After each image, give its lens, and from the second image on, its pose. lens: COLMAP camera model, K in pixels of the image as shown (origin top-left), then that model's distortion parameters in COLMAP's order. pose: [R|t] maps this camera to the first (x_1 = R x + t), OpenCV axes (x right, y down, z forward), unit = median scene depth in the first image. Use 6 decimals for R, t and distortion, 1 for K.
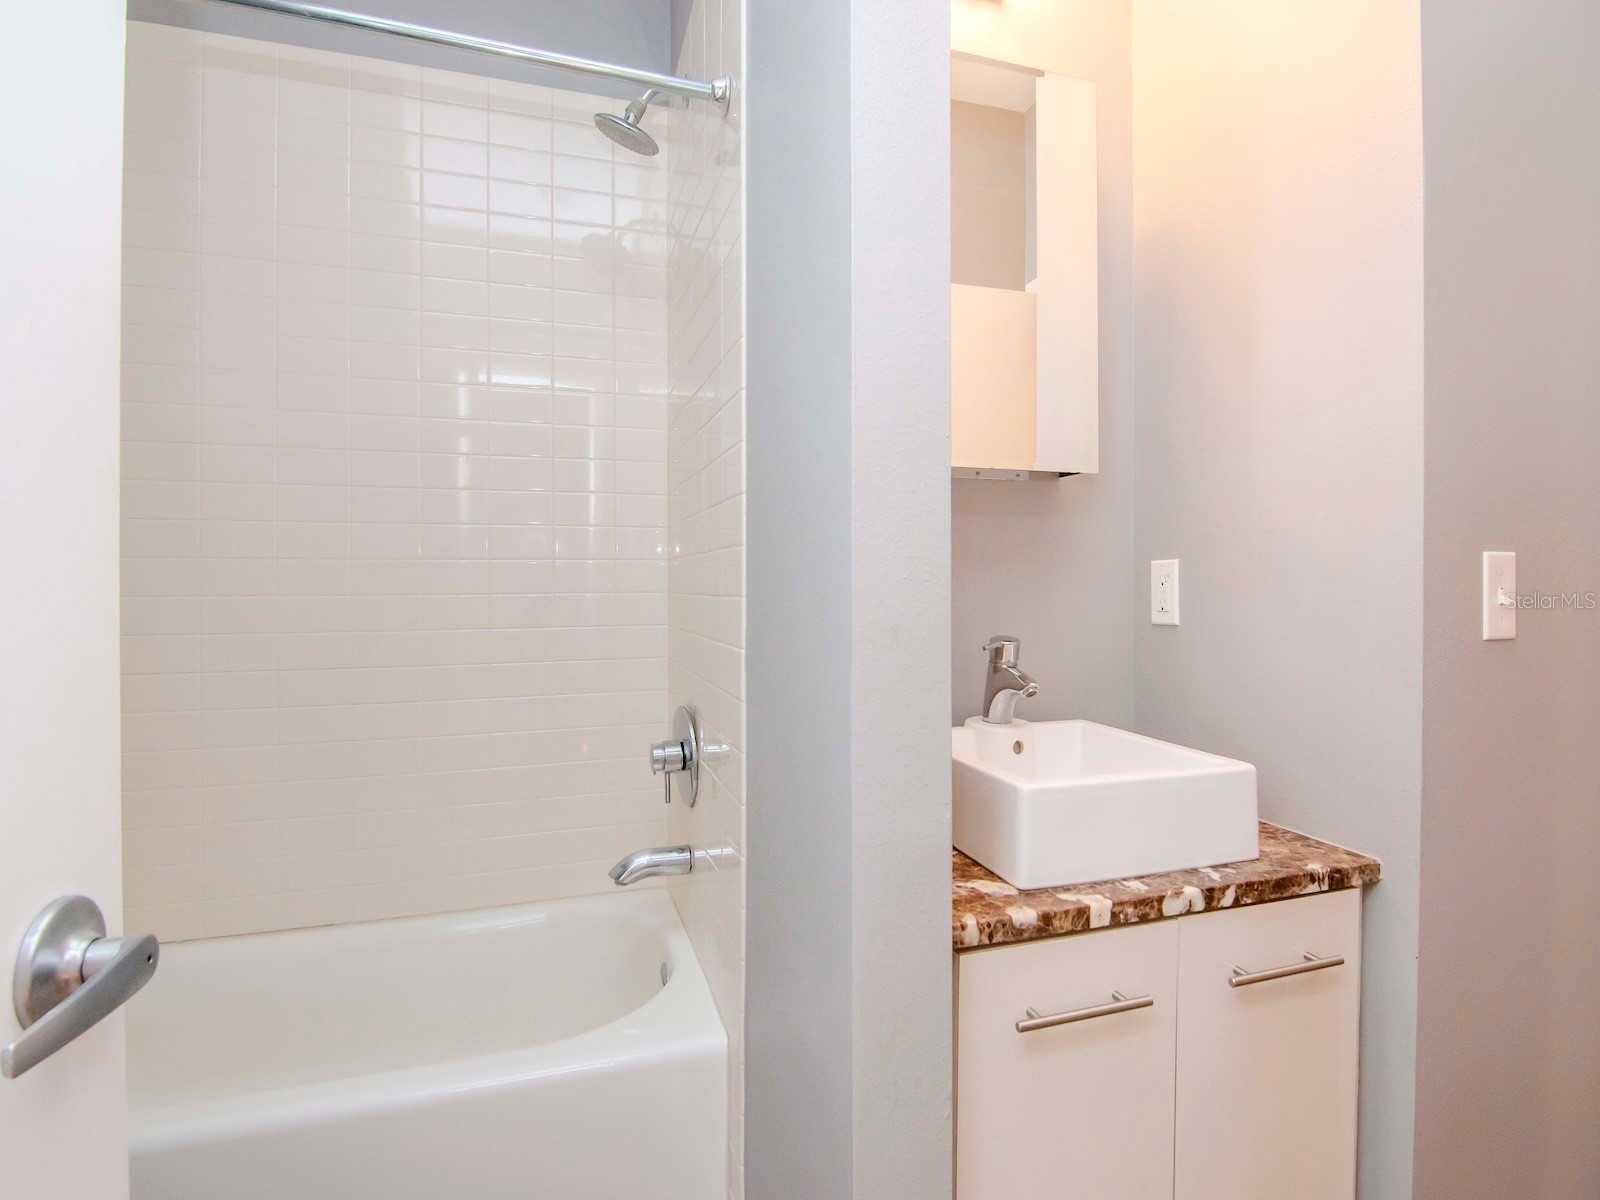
lens RADIAL K [[783.4, 0, 791.9], [0, 783.4, 593.1], [0, 0, 1]] dist [-0.029507, 0.000086]
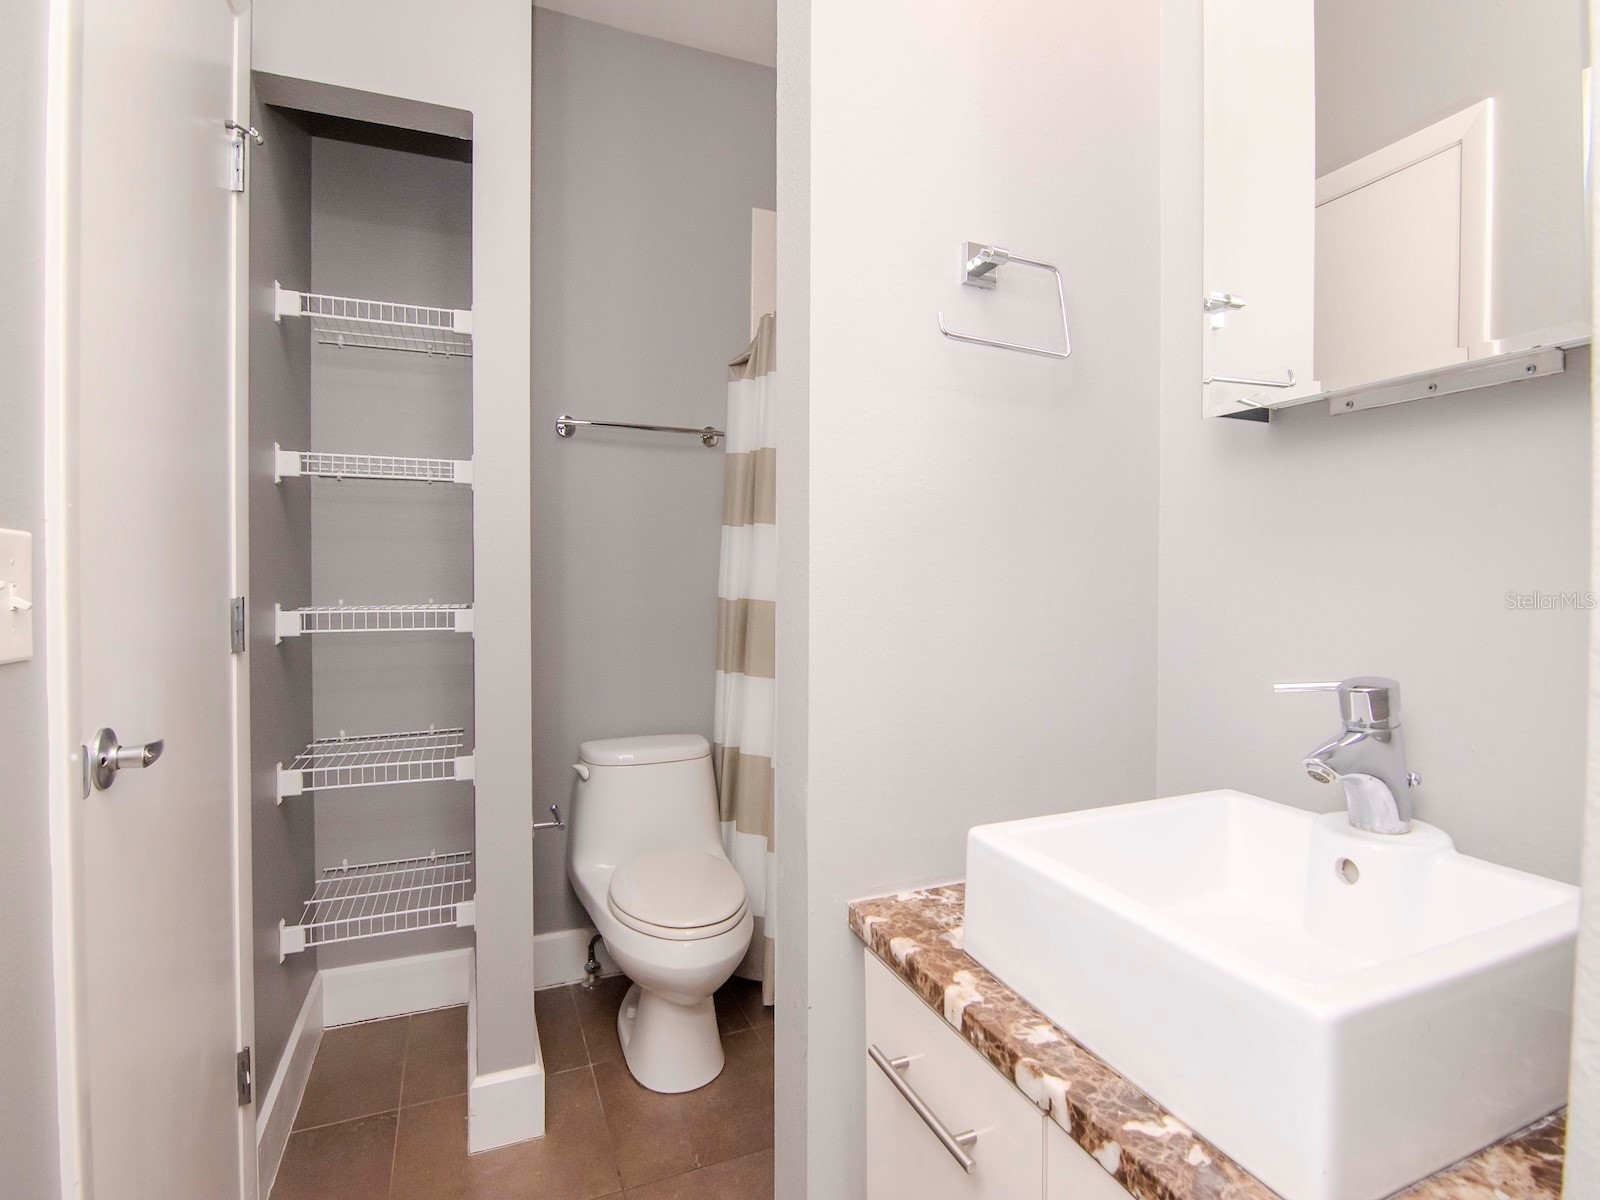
lens RADIAL K [[783.4, 0, 791.9], [0, 783.4, 593.1], [0, 0, 1]] dist [-0.029507, 0.000086]
pose [[0.082974, 0.017518, -0.996398, 1.090321], [-0.017816, 0.999712, 0.016093, -0.010352], [0.996392, 0.016417, 0.083262, 0.730830]]
